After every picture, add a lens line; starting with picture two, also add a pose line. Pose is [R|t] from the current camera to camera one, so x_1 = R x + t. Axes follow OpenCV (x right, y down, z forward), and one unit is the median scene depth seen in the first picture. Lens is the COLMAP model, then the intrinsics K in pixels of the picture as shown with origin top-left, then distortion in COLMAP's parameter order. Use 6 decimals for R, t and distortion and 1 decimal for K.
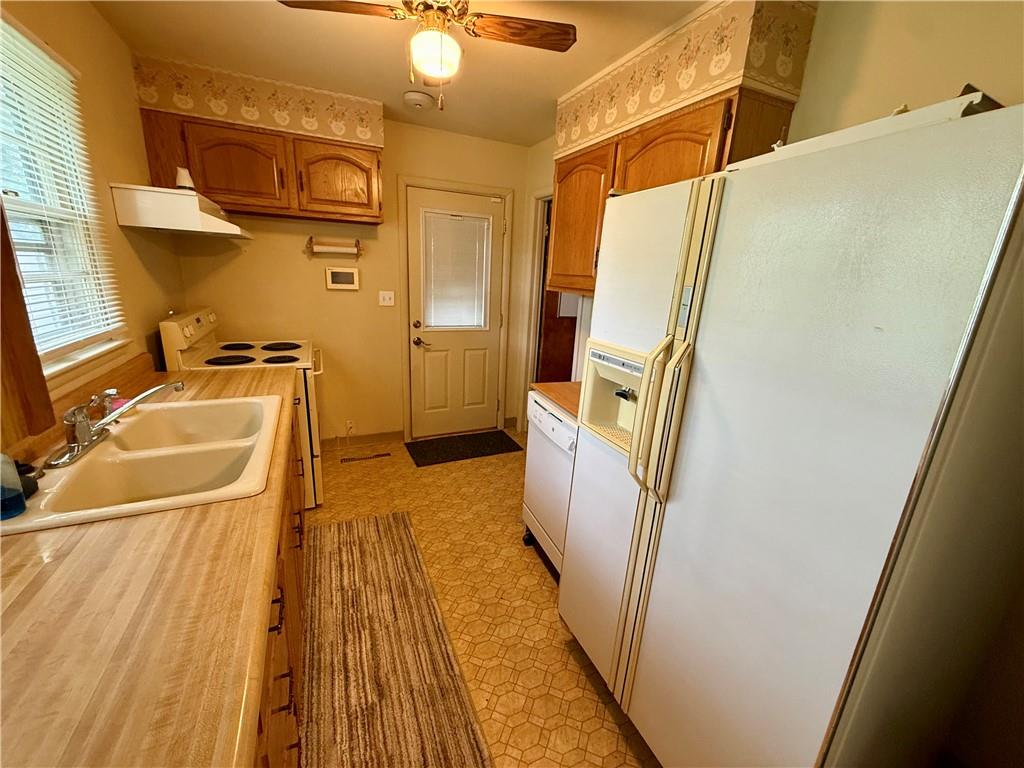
lens RADIAL K [[408.8, 0, 508.3], [0, 408.8, 380.8], [0, 0, 1]] dist [0.004297, 0.000954]
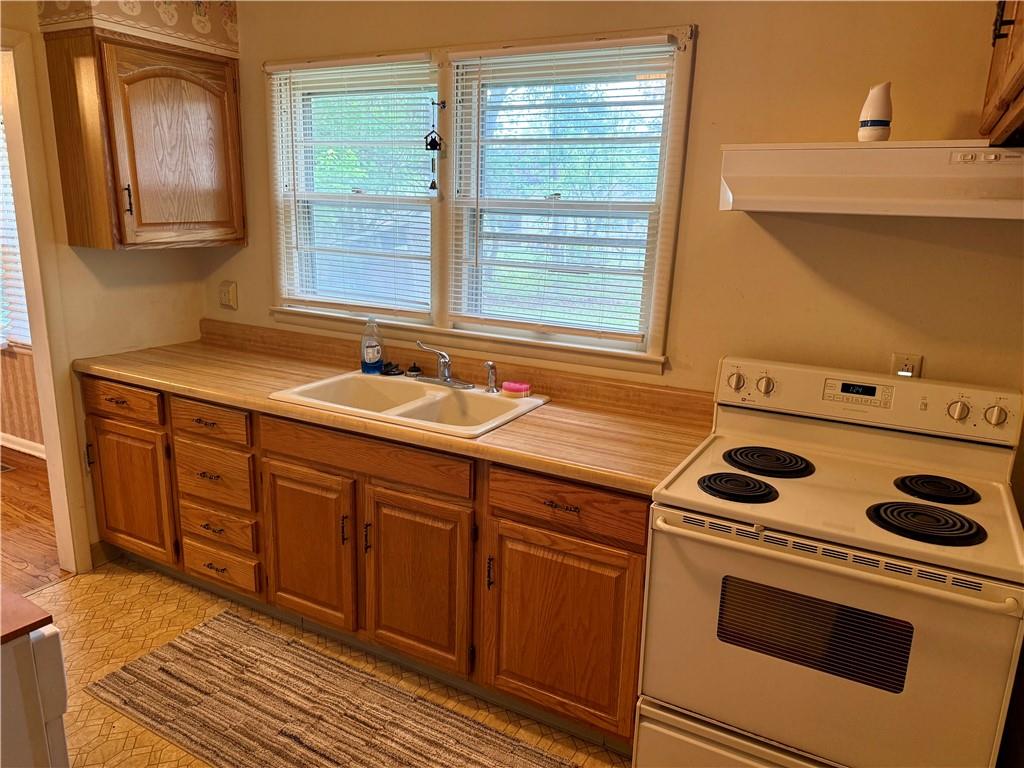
lens RADIAL K [[716.7, 0, 510.1], [0, 716.7, 384.9], [0, 0, 1]] dist [0.080182, -0.094544]
pose [[-0.803260, 0.068960, -0.591623, 0.090277], [-0.221683, 0.887305, 0.404409, -0.442648], [0.552838, 0.455998, -0.697450, 1.484180]]
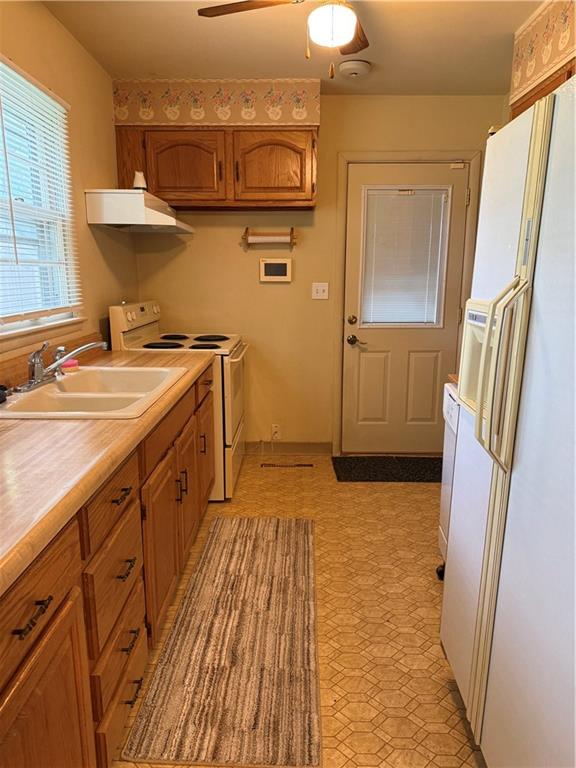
lens RADIAL K [[537.5, 0, 291.1], [0, 537.5, 382.8], [0, 0, 1]] dist [0.080182, -0.094544]
pose [[0.905218, 0.040507, -0.423013, 0.229169], [-0.070868, 0.995896, -0.056287, 0.107670], [0.418997, 0.080930, 0.904374, -0.120865]]
